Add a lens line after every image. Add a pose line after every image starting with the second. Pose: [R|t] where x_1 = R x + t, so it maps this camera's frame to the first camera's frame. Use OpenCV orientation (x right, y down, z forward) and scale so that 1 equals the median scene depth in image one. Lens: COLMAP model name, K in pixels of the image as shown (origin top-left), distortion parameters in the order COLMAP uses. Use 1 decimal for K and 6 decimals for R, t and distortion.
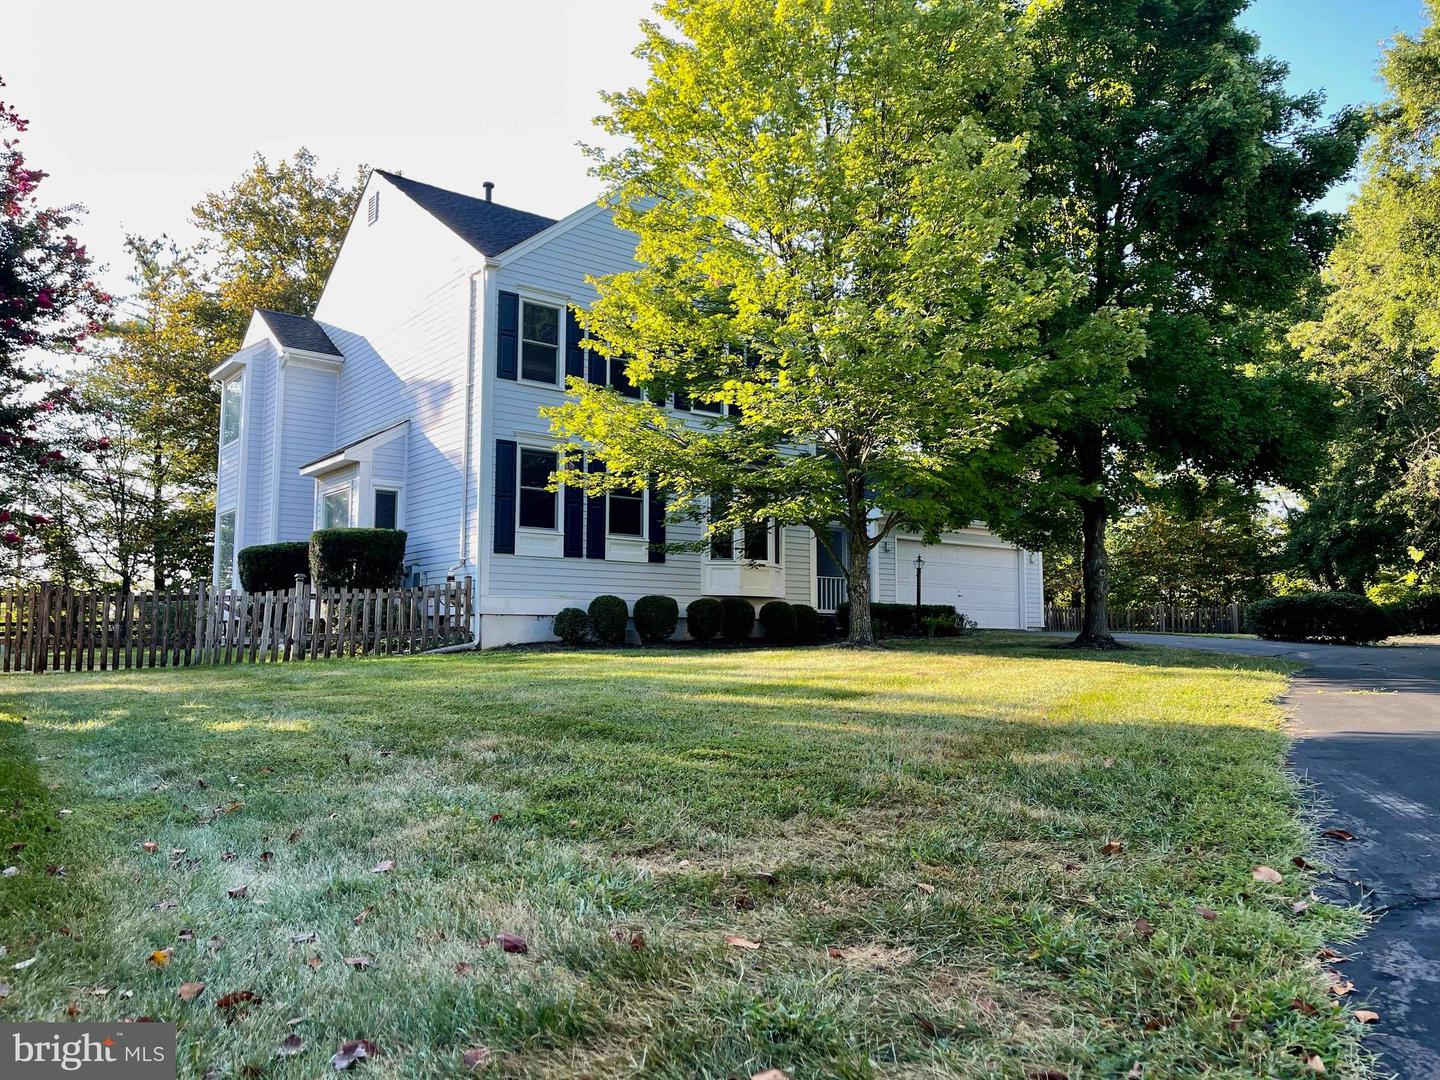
lens RADIAL K [[1101.9, 0, 720.0], [0, 1101.9, 540.0], [0, 0, 1]] dist [-0.001998, -0.000429]
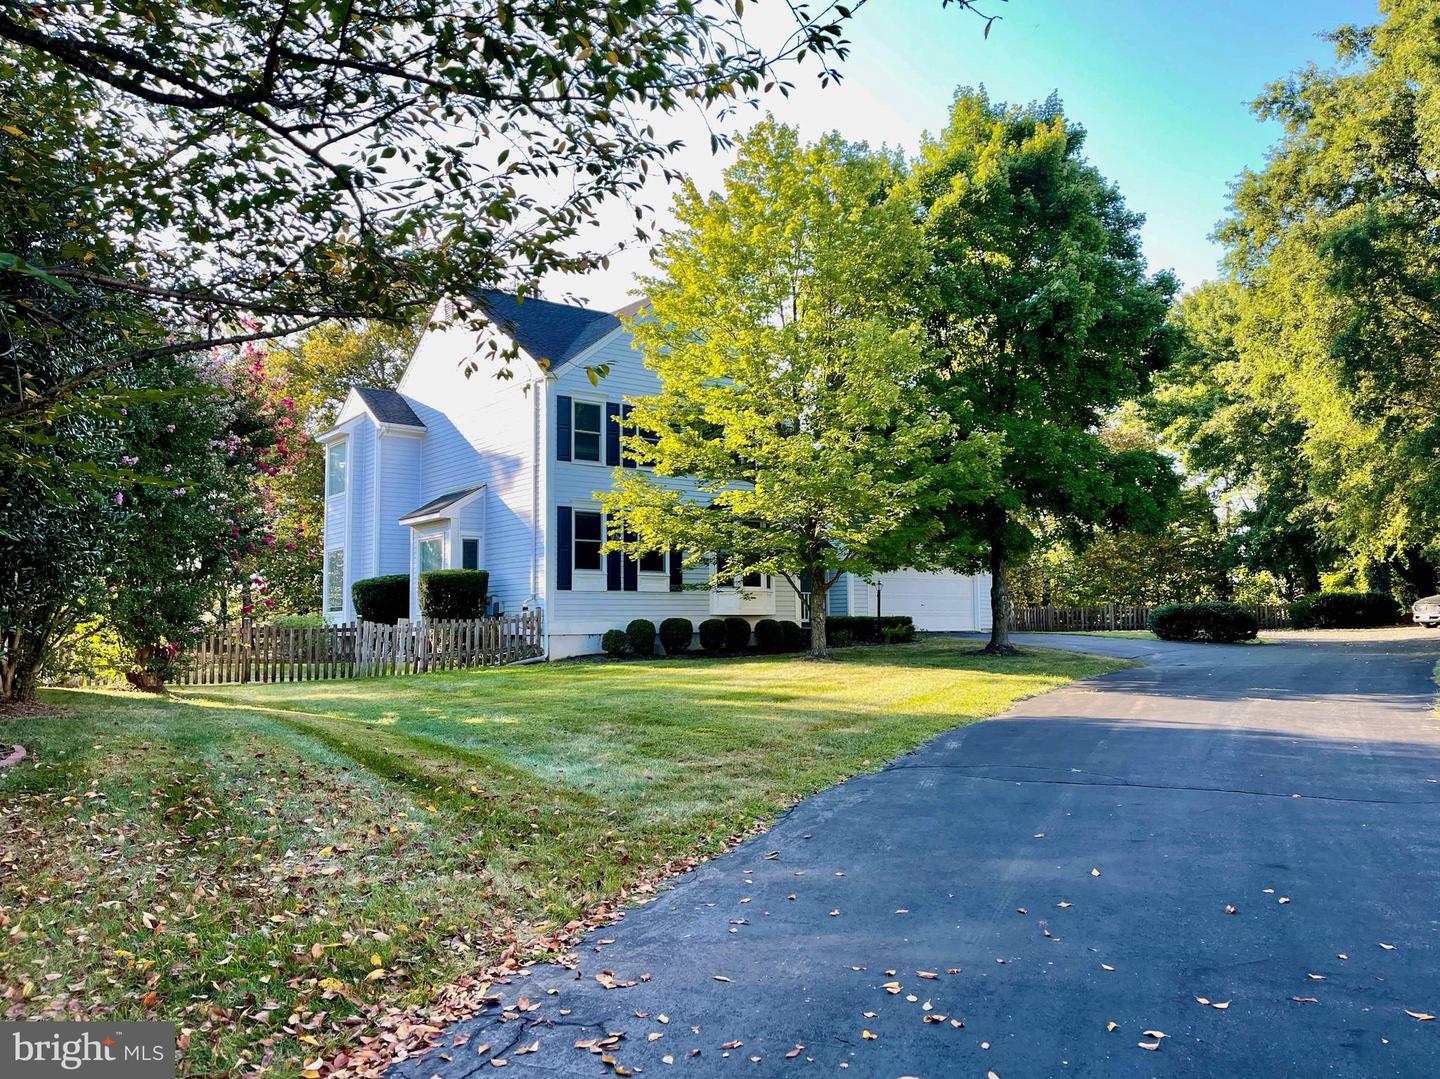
lens RADIAL K [[1101.9, 0, 720.0], [0, 1101.9, 539.5], [0, 0, 1]] dist [-0.001998, -0.000429]
pose [[0.999798, -0.014572, -0.013836, 0.016015], [0.014747, 0.999812, 0.012618, -0.063605], [0.013649, -0.012819, 0.999825, -0.353501]]
